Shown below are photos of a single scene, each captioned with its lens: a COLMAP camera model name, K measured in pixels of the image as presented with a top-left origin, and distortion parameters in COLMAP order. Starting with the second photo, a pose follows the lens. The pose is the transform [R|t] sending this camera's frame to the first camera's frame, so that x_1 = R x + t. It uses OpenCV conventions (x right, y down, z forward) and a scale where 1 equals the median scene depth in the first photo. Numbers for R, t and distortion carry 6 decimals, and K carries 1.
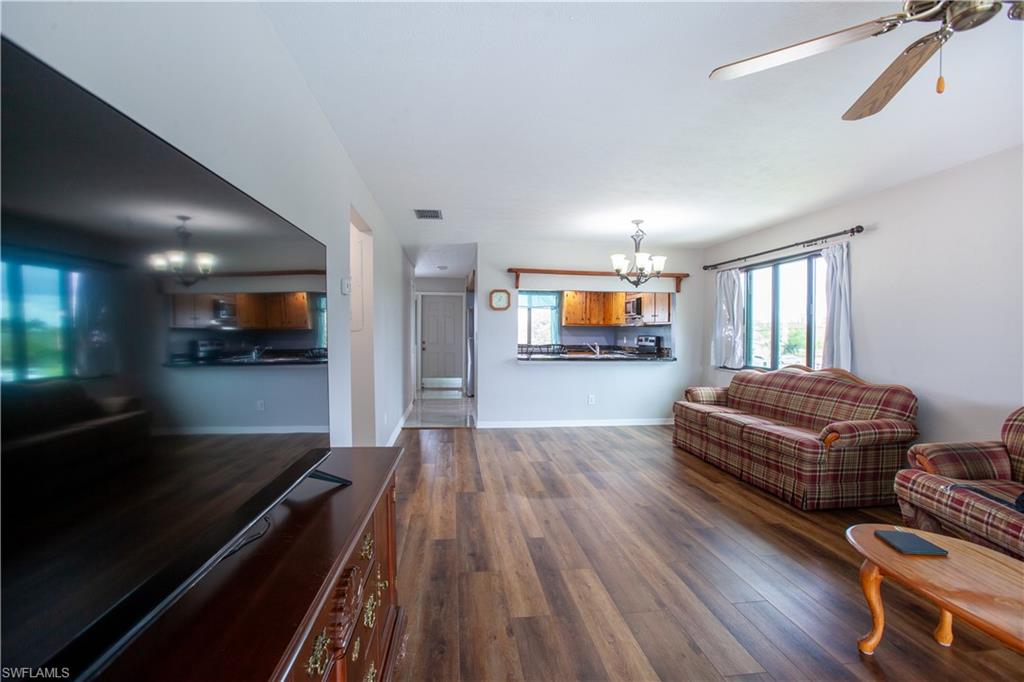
lens RADIAL K [[467.0, 0, 507.1], [0, 467.0, 343.5], [0, 0, 1]] dist [-0.059724, 0.000261]
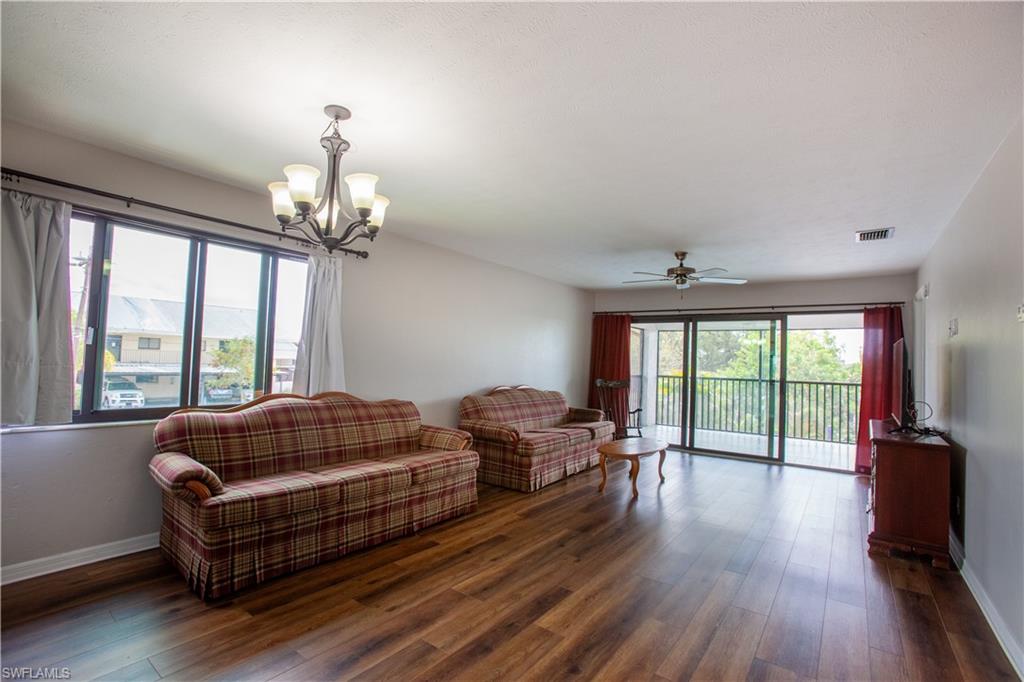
lens RADIAL K [[467.0, 0, 507.1], [0, 467.0, 343.5], [0, 0, 1]] dist [-0.059724, 0.000261]
pose [[-0.722524, -0.000886, 0.691345, -0.089630], [-0.020179, 0.999600, -0.019808, -0.016018], [-0.691051, -0.028262, -0.722253, 0.702388]]
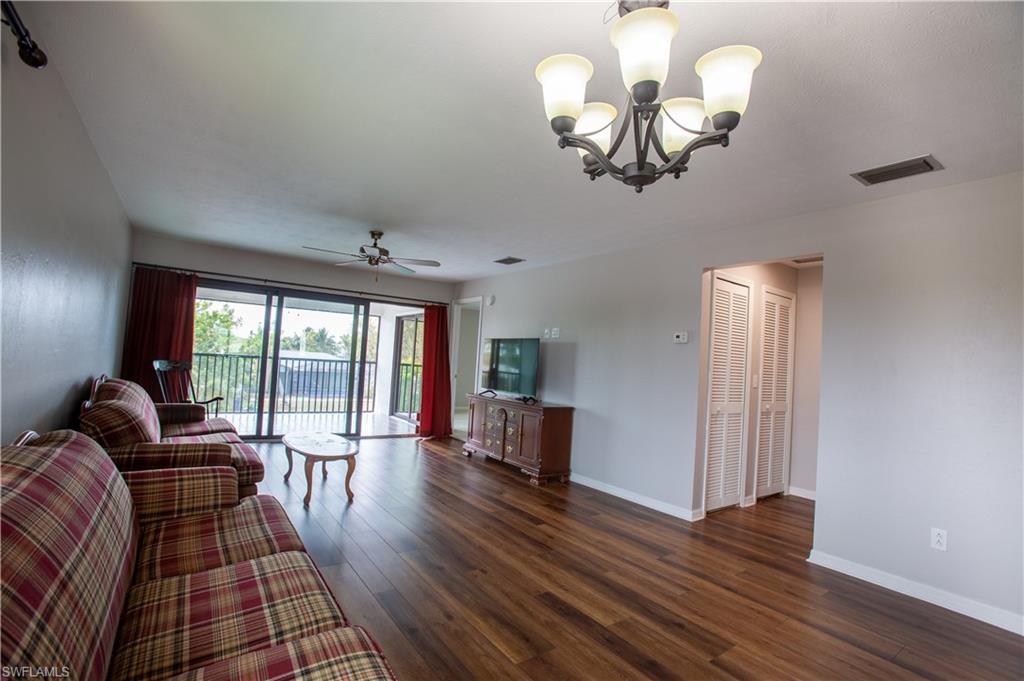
lens RADIAL K [[467.0, 0, 507.1], [0, 467.0, 343.0], [0, 0, 1]] dist [-0.059724, 0.000261]
pose [[-0.873135, -0.073776, -0.481863, 0.267676], [-0.072438, 0.997143, -0.021411, -0.013058], [0.482066, 0.016210, -0.875985, 0.695920]]
